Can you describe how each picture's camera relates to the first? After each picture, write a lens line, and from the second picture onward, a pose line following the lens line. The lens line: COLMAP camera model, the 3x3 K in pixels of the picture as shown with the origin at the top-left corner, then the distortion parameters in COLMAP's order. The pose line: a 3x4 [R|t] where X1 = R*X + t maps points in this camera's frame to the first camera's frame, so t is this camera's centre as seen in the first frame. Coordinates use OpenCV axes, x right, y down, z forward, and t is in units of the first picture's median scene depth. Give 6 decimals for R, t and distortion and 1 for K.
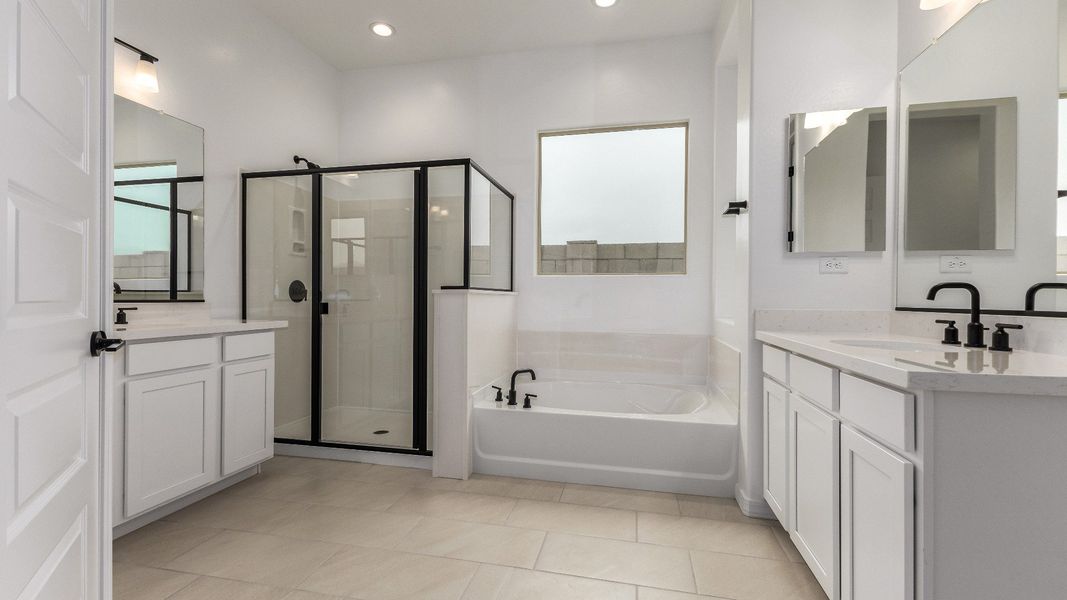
lens RADIAL K [[453.5, 0, 533.5], [0, 453.5, 300.0], [0, 0, 1]] dist [0.002737, 0.000234]
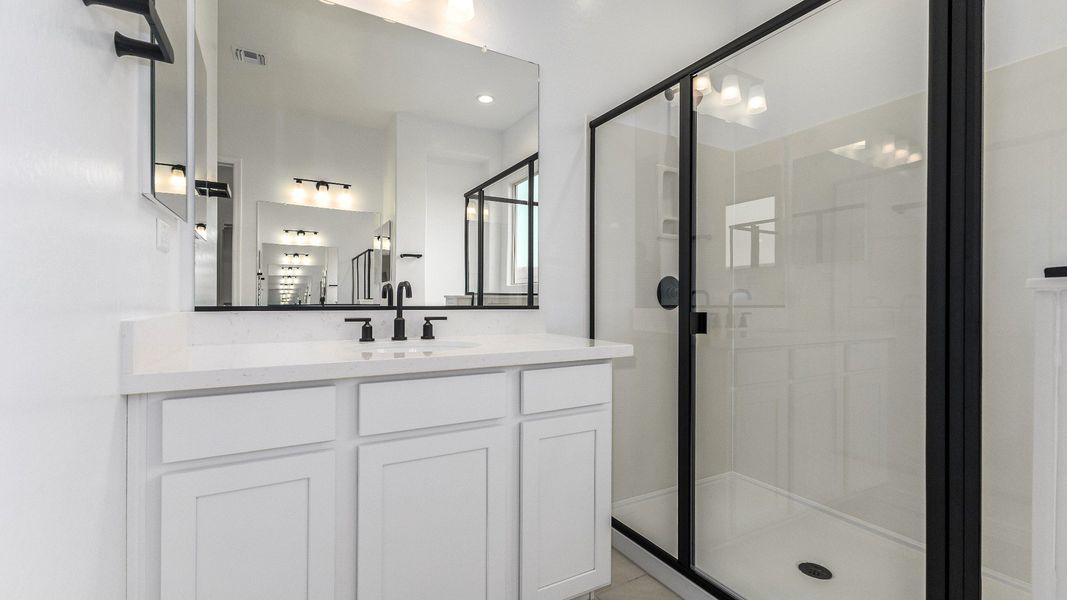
lens RADIAL K [[453.5, 0, 533.5], [0, 453.5, 300.0], [0, 0, 1]] dist [0.002737, 0.000234]
pose [[0.666995, -0.002529, -0.745058, -0.244803], [-0.002681, 0.999980, -0.005794, -0.006123], [0.745058, 0.005862, 0.666974, 0.628150]]
